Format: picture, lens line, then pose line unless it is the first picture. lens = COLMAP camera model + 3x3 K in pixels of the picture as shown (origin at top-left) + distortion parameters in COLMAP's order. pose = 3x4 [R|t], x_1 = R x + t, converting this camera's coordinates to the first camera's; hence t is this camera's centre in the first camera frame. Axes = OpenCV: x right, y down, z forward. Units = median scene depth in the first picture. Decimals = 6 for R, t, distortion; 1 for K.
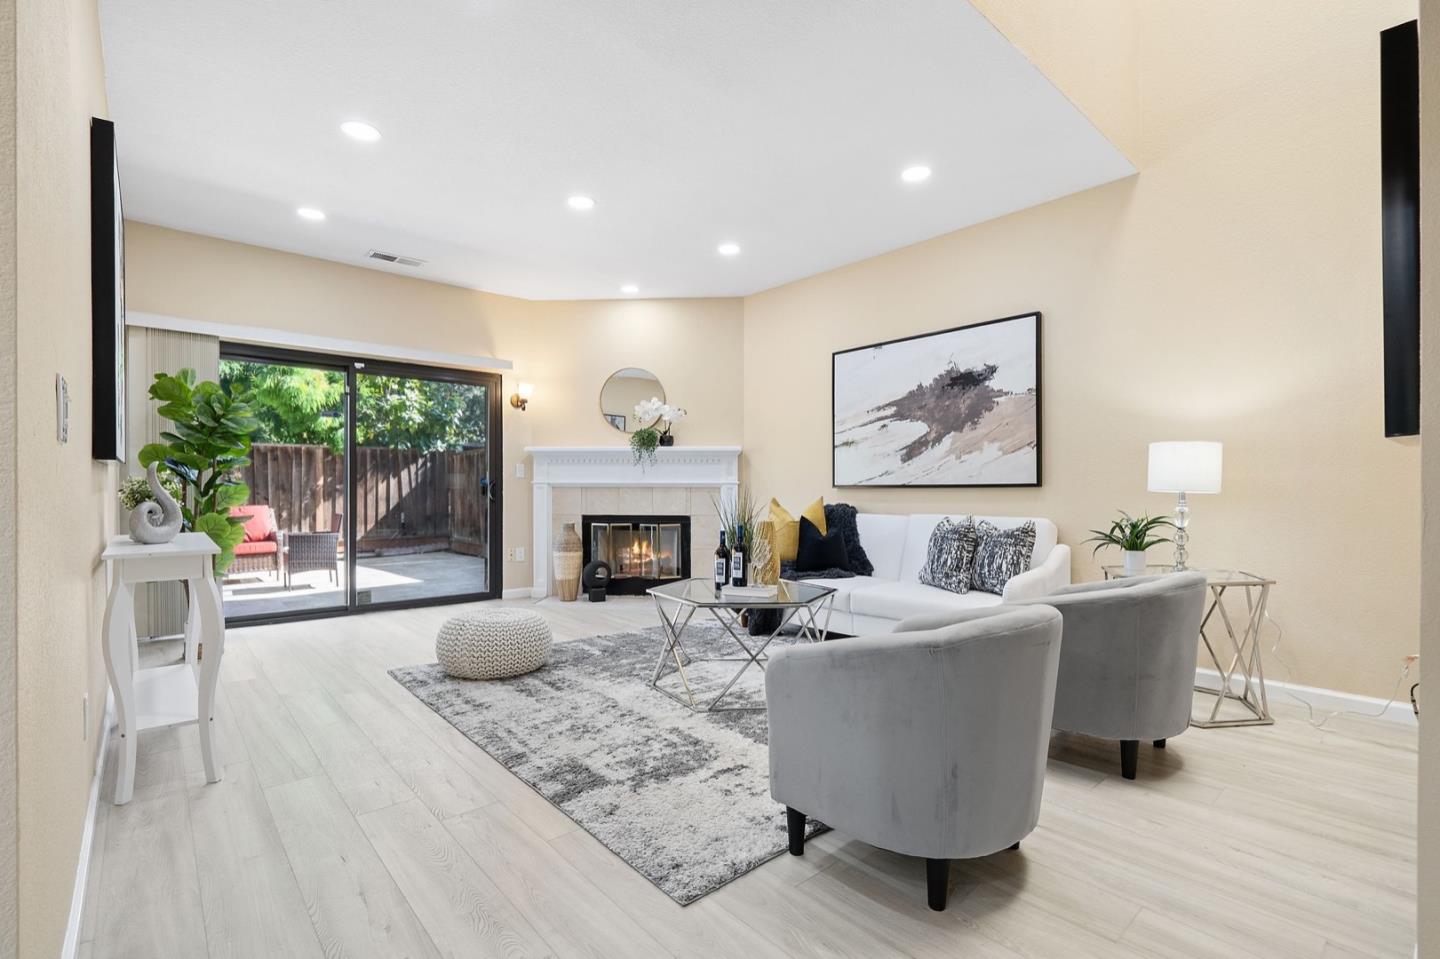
lens RADIAL K [[655.7, 0, 717.0], [0, 655.7, 486.9], [0, 0, 1]] dist [-0.004021, -0.001089]
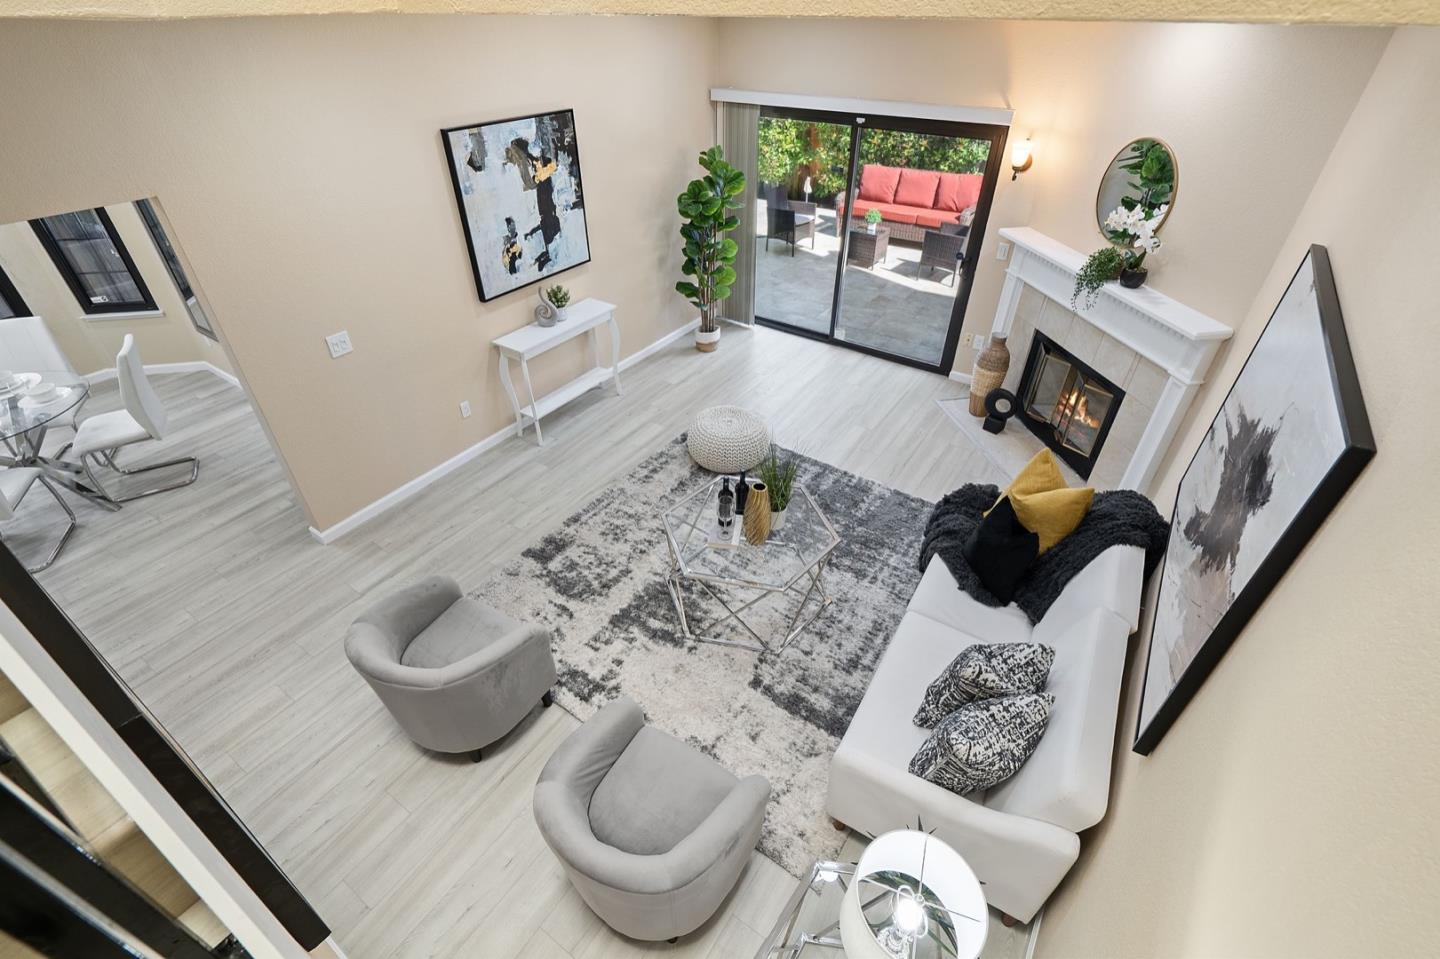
lens RADIAL K [[649.4, 0, 718.9], [0, 649.4, 483.2], [0, 0, 1]] dist [-0.002555, -0.000371]
pose [[0.253450, 0.586970, -0.768914, 1.018063], [-0.006076, 0.795818, 0.605505, -0.690292], [0.967329, -0.148794, 0.205266, 0.951627]]
